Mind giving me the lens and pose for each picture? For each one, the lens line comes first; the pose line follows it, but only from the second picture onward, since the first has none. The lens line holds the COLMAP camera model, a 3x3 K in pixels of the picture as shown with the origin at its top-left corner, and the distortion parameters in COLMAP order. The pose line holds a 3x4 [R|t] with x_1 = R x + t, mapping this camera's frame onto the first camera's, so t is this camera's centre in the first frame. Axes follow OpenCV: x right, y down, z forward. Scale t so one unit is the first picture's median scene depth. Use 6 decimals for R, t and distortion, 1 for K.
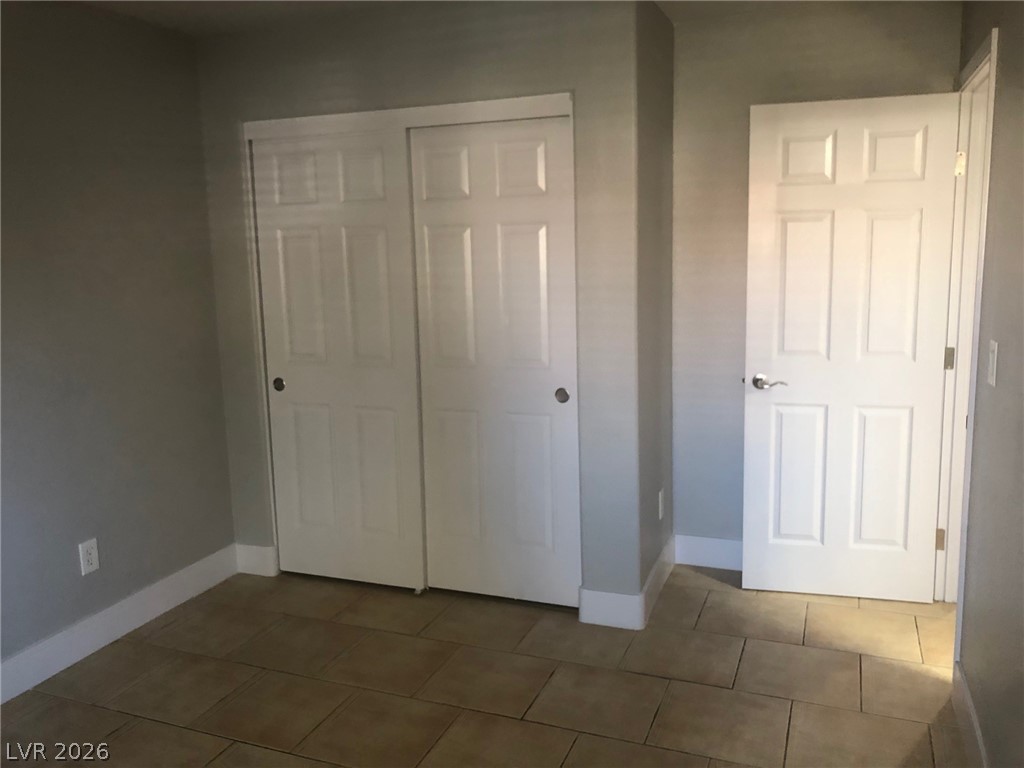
lens RADIAL K [[835.4, 0, 515.4], [0, 835.4, 388.1], [0, 0, 1]] dist [0.031275, -0.024048]
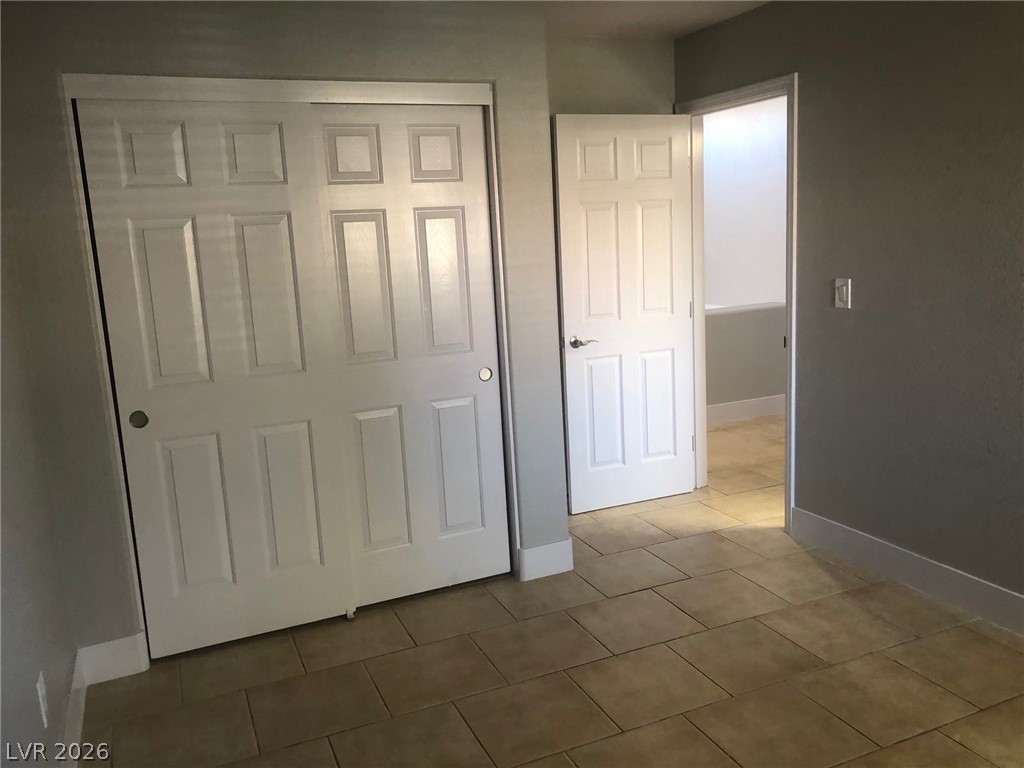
lens RADIAL K [[835.4, 0, 513.5], [0, 835.4, 375.9], [0, 0, 1]] dist [0.031275, -0.024048]
pose [[0.705686, -0.136180, 0.695314, -0.602882], [0.152870, 0.987506, 0.038256, -0.021323], [-0.691836, 0.079296, 0.717687, 0.211887]]
